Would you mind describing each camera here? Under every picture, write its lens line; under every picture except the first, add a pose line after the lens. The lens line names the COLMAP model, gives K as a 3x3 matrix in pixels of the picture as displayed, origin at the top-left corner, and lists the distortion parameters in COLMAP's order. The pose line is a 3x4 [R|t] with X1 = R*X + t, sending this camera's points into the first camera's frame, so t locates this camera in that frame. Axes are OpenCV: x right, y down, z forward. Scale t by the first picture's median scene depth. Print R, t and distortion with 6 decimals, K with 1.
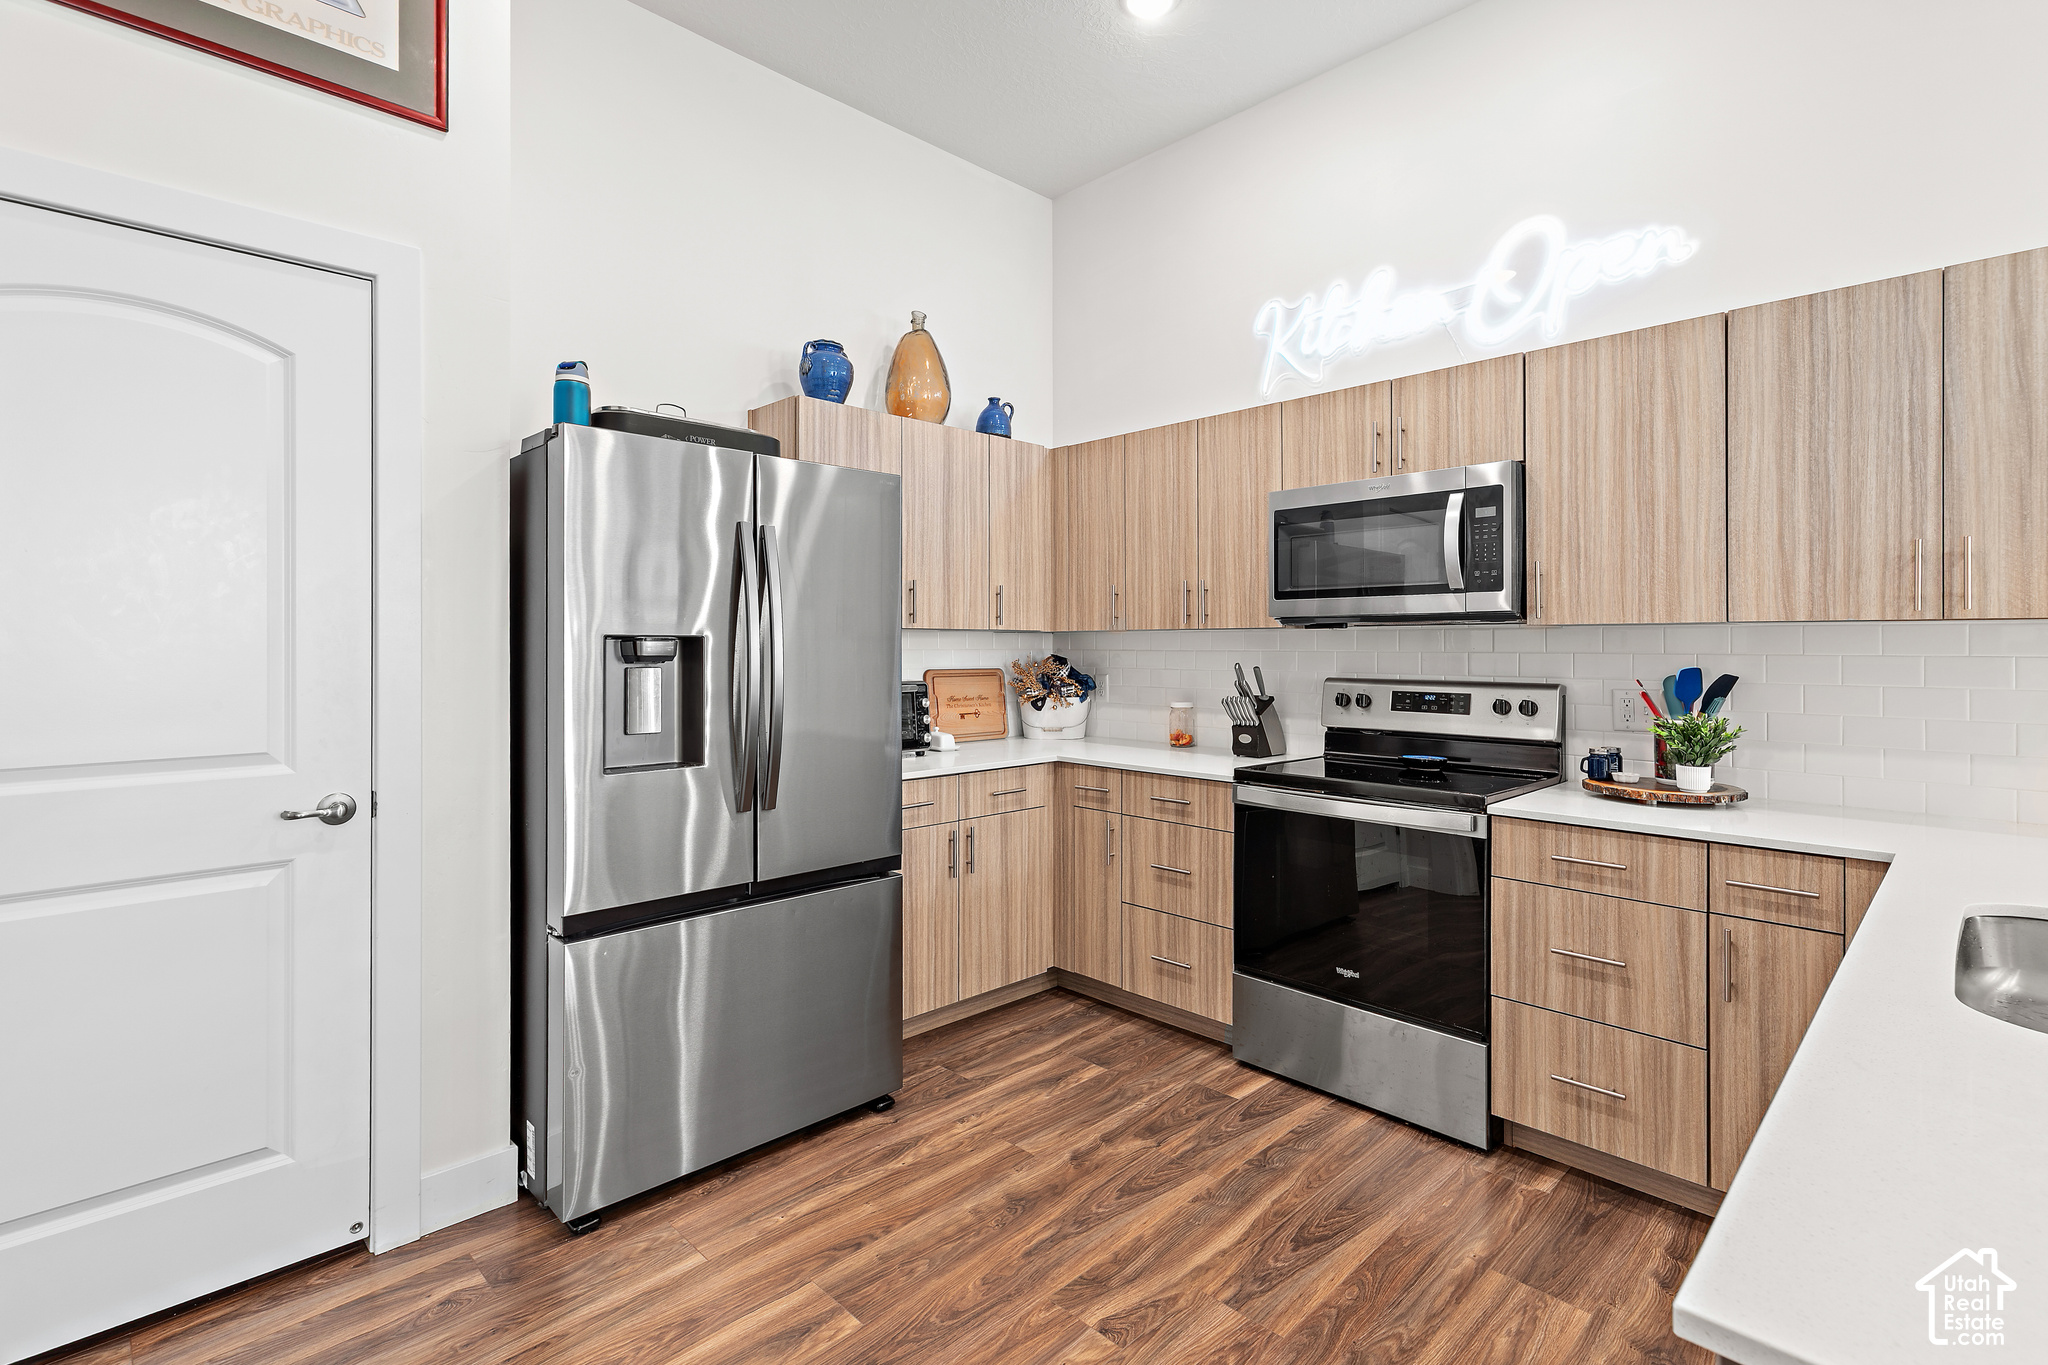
lens RADIAL K [[963.2, 0, 1034.6], [0, 963.2, 646.7], [0, 0, 1]] dist [0.011020, 0.000934]
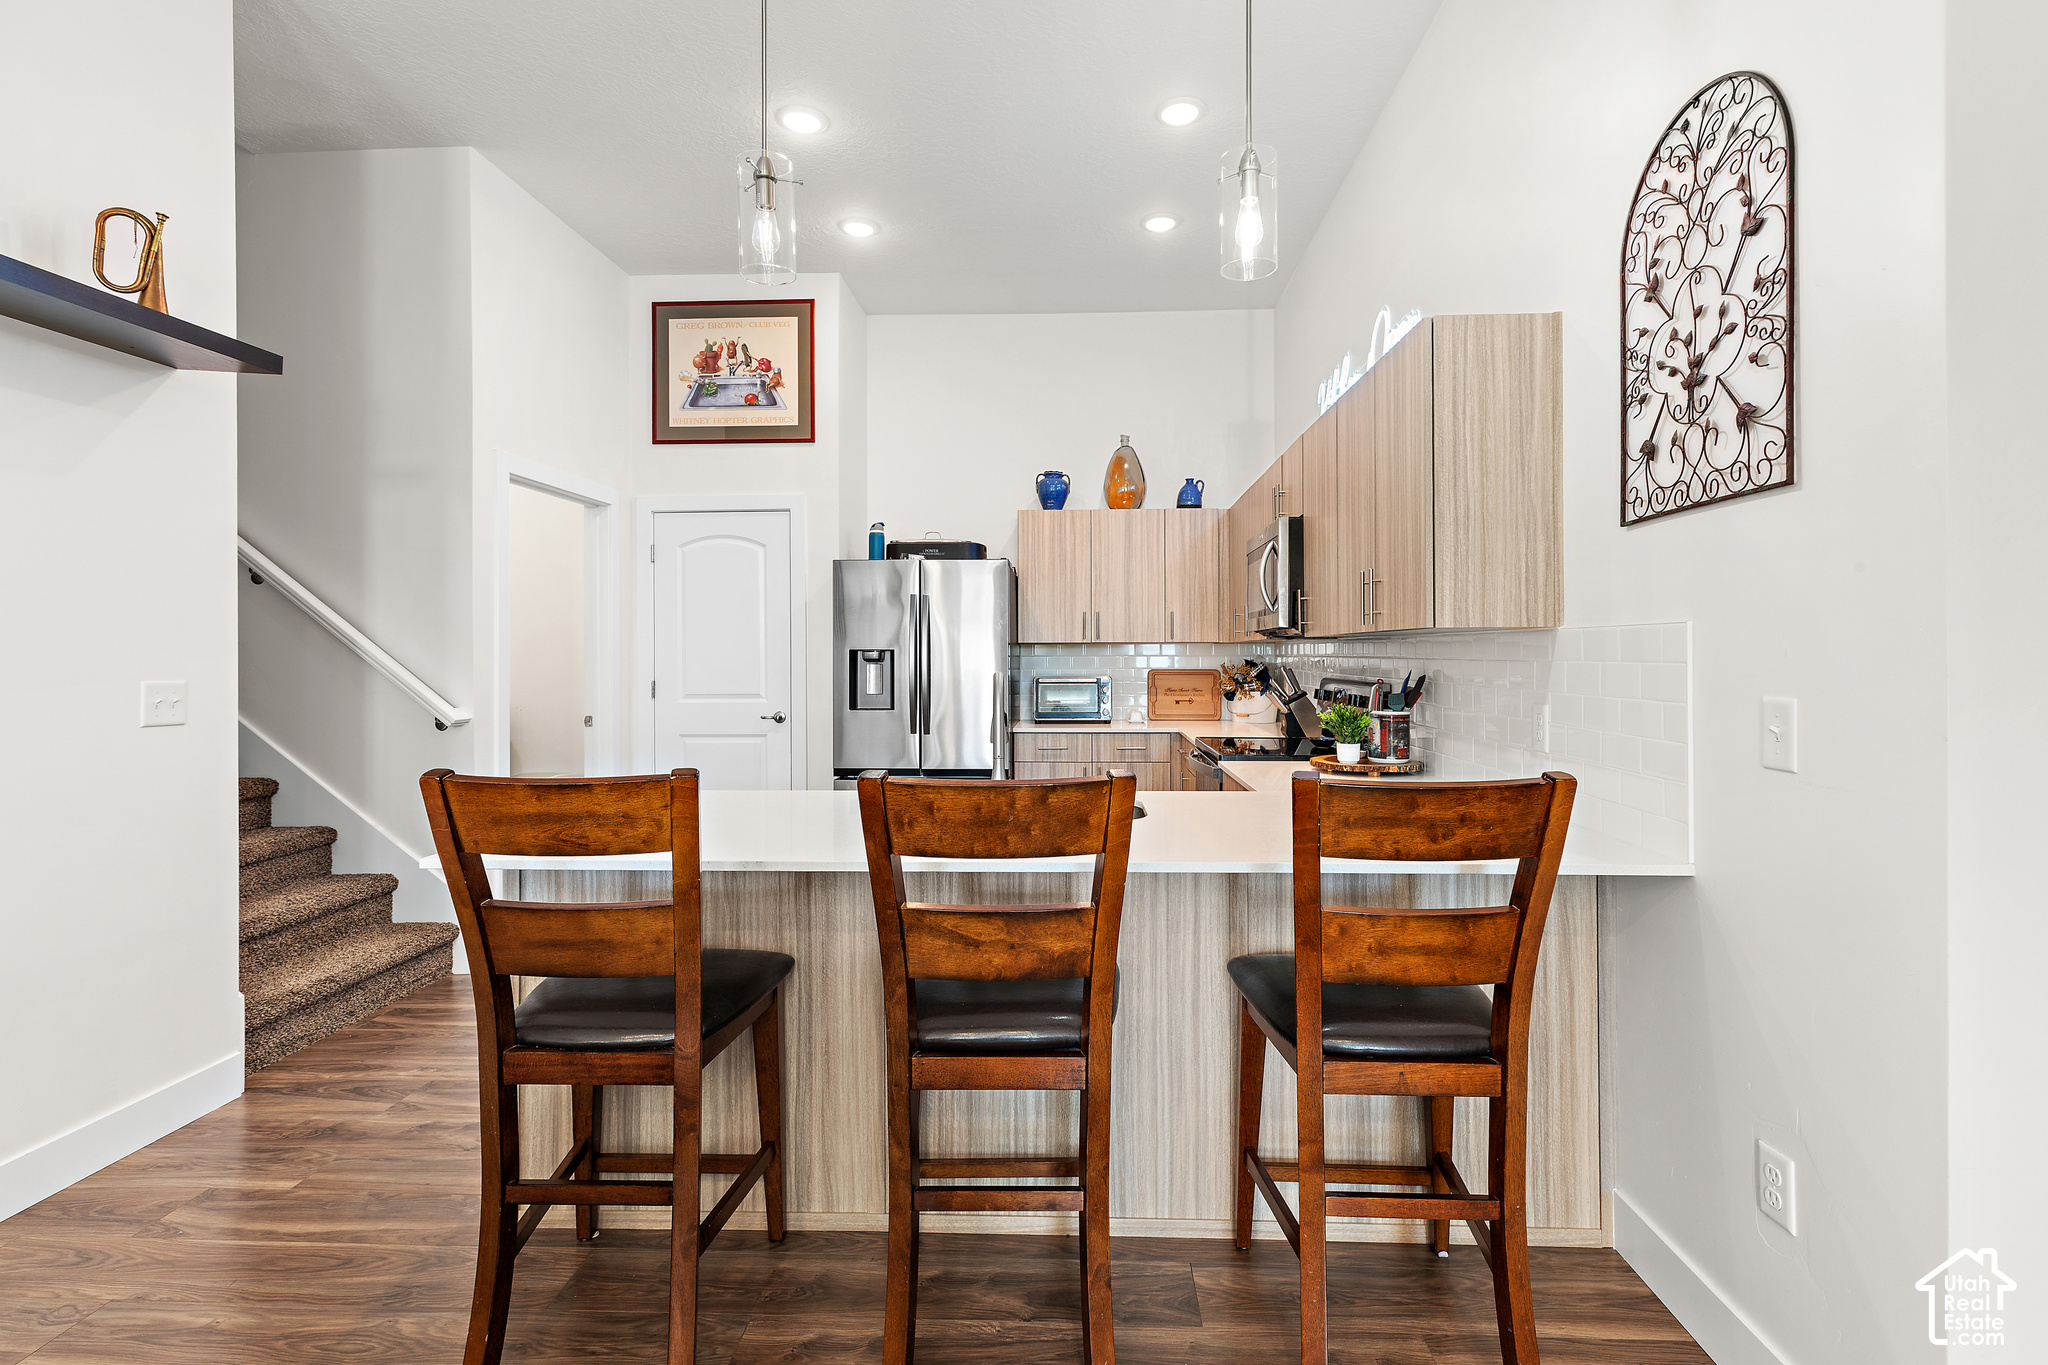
lens RADIAL K [[946.8, 0, 1037.4], [0, 946.8, 651.5], [0, 0, 1]] dist [0.006418, 0.000570]
pose [[0.678333, -0.004746, -0.734739, 1.270629], [0.002486, 0.999988, -0.004164, 0.002662], [0.734750, 0.000998, 0.678337, -0.169126]]
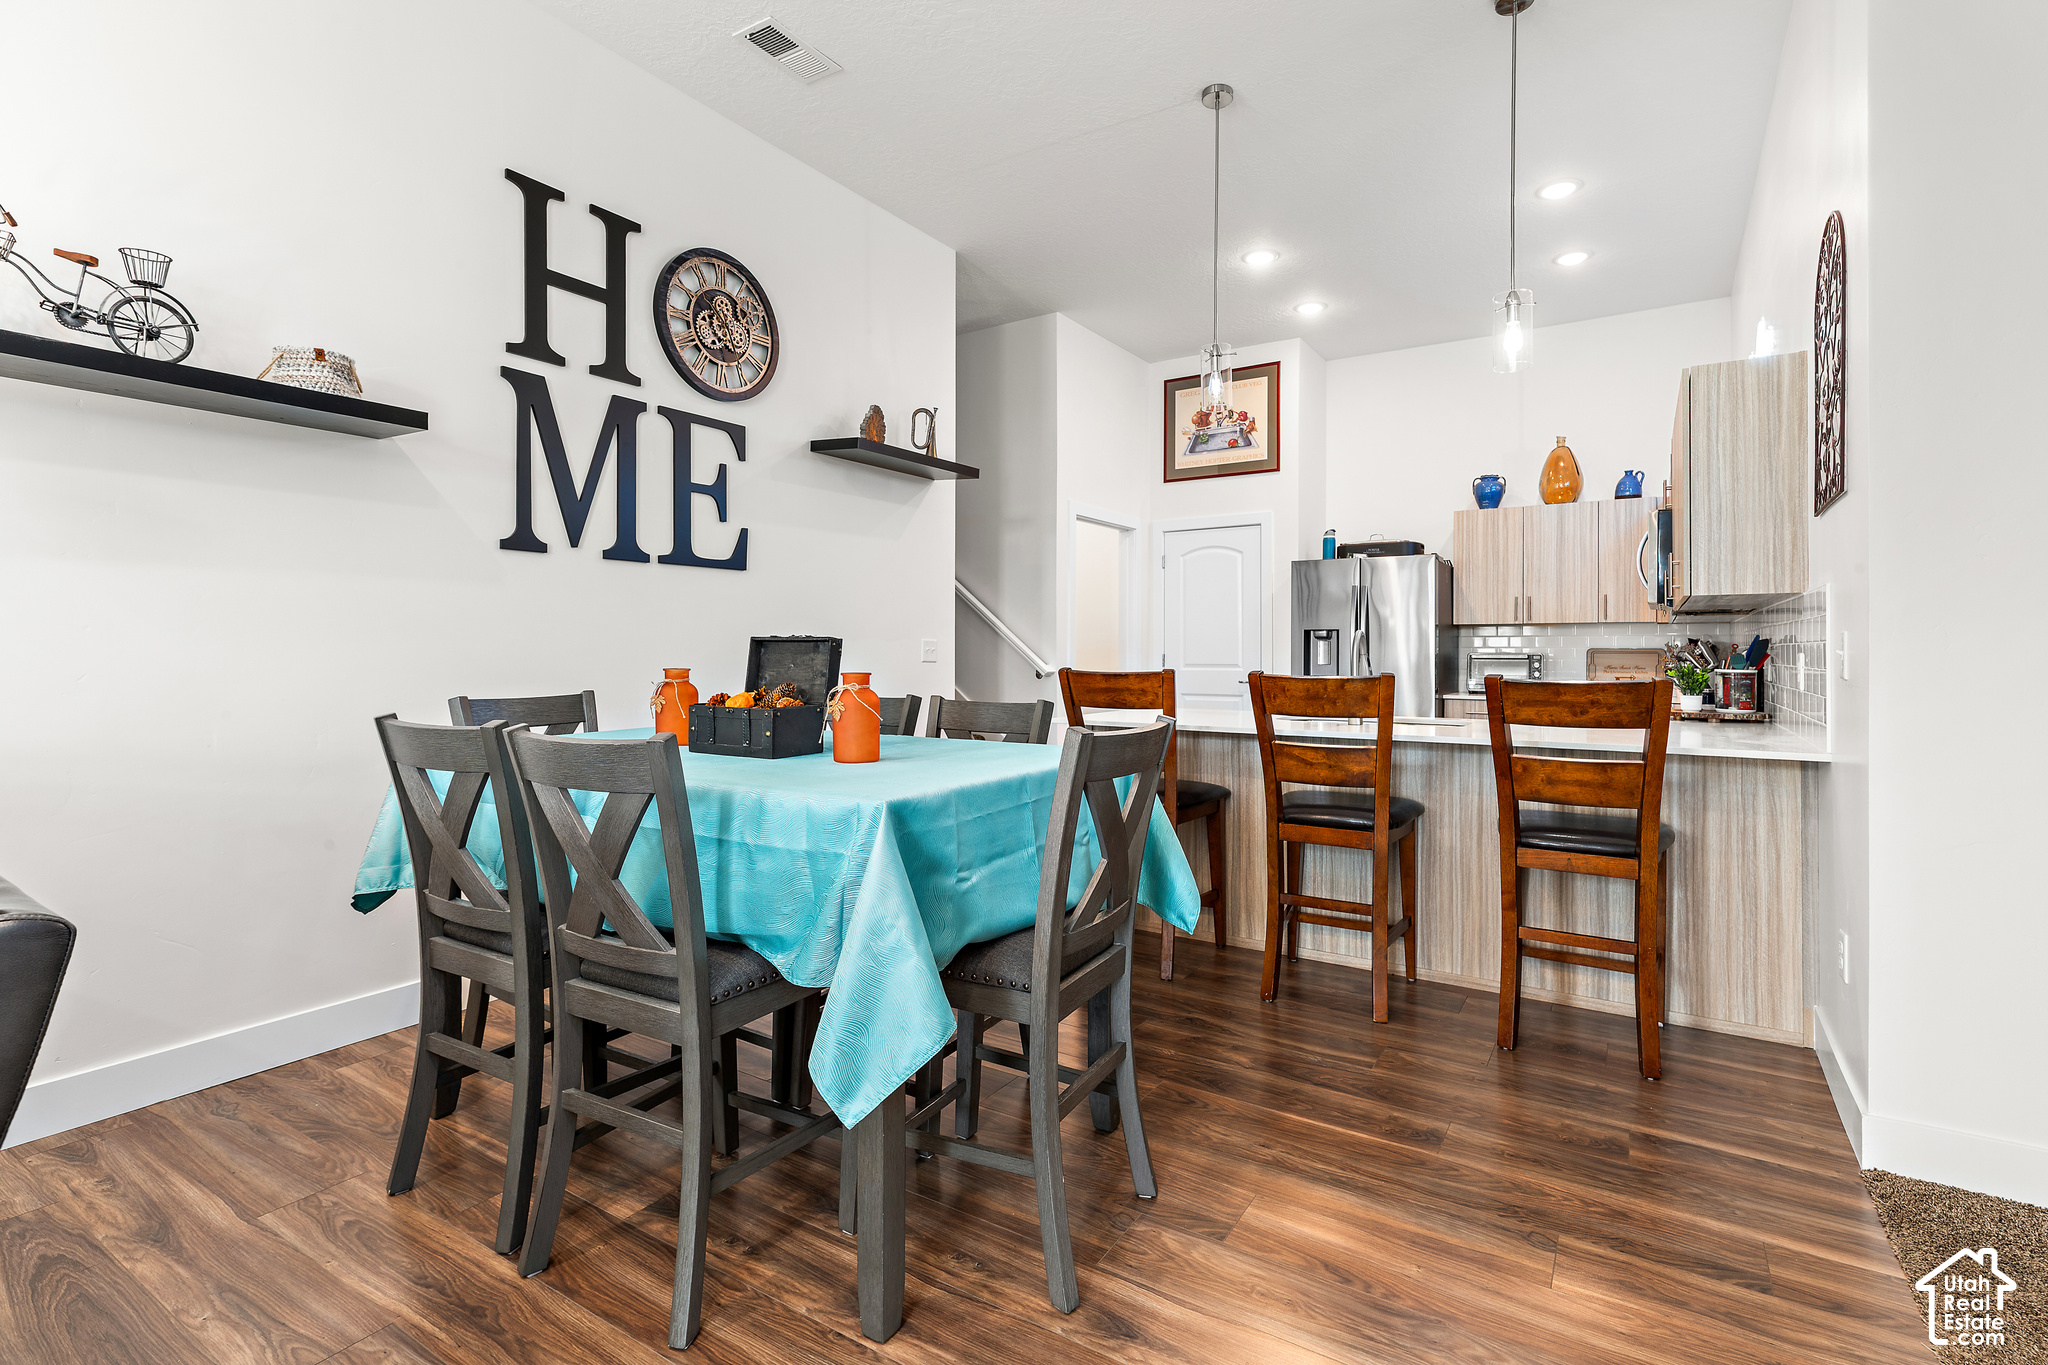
lens RADIAL K [[946.8, 0, 1037.4], [0, 946.8, 651.5], [0, 0, 1]] dist [0.006418, 0.000570]
pose [[0.218433, -0.001335, -0.975851, 1.872960], [-0.004135, 0.999989, -0.002294, 0.055317], [0.975843, 0.004536, 0.218425, -0.372551]]
